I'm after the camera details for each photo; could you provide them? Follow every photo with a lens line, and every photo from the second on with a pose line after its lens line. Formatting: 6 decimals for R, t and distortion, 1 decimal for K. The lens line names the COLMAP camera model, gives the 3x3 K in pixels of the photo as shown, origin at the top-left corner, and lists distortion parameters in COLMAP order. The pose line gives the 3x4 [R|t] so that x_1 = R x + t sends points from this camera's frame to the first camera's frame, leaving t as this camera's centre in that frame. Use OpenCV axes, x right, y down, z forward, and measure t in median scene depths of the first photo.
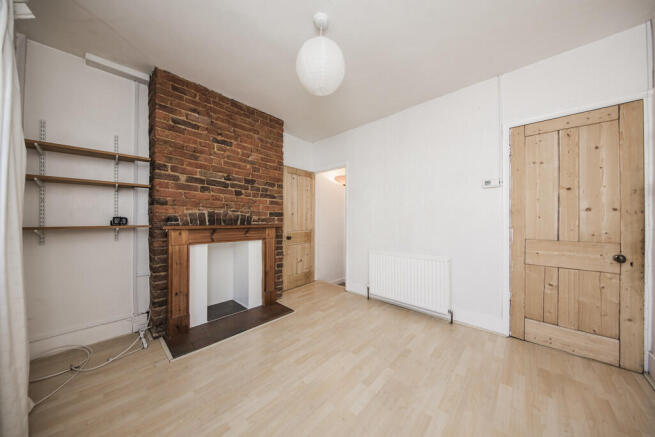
lens RADIAL K [[216.1, 0, 325.9], [0, 216.1, 221.0], [0, 0, 1]] dist [-0.009382, -0.000631]
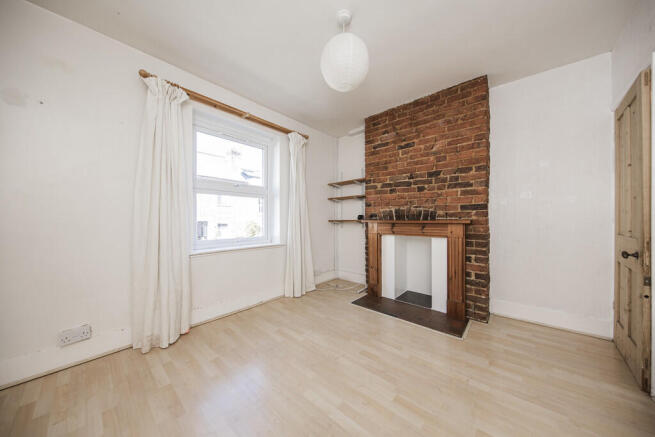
lens RADIAL K [[216.1, 0, 325.8], [0, 216.1, 218.9], [0, 0, 1]] dist [0.001034, -0.000046]
pose [[0.000232, -0.000765, -1.000000, 0.627129], [0.008231, 0.999966, -0.000763, 0.008921], [0.999966, -0.008231, 0.000238, 0.567842]]
